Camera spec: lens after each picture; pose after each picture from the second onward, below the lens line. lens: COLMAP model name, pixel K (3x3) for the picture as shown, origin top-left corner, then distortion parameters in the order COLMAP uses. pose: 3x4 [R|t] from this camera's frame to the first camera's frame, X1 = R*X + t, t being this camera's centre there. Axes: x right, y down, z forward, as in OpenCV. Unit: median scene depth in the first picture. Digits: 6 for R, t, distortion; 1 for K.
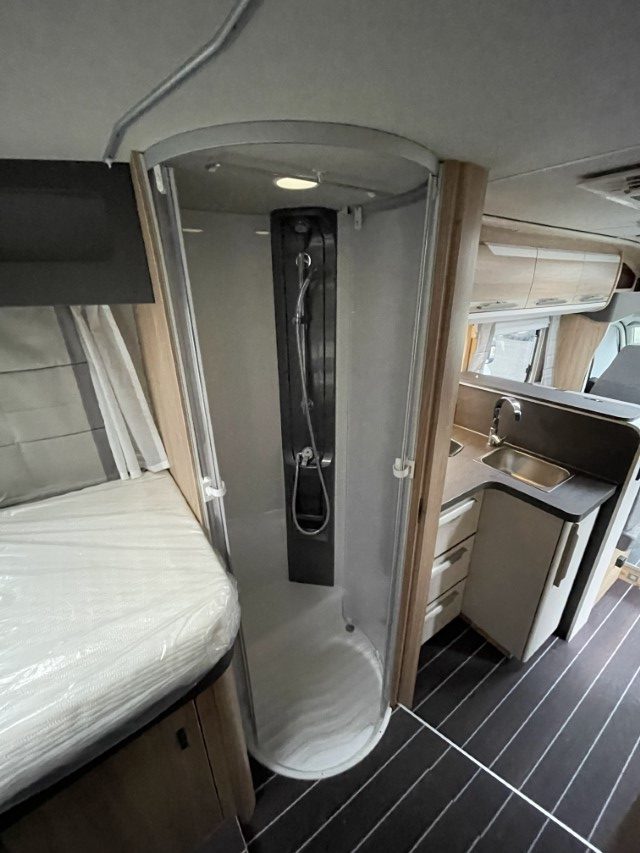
lens RADIAL K [[341.1, 0, 320.0], [0, 341.1, 426.5], [0, 0, 1]] dist [-0.002563, -0.000420]
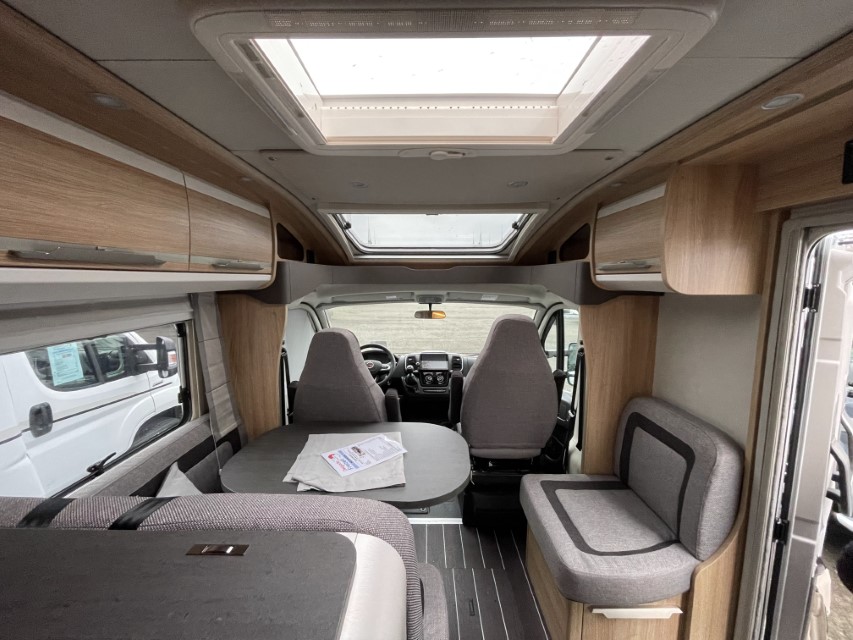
lens RADIAL K [[341.1, 0, 426.5], [0, 341.1, 320.0], [0, 0, 1]] dist [-0.002563, -0.000420]
pose [[0.556342, -0.085675, 0.826525, 0.420934], [0.307946, 0.945103, -0.109315, -0.109738], [-0.771786, 0.315341, 0.552184, 0.397798]]
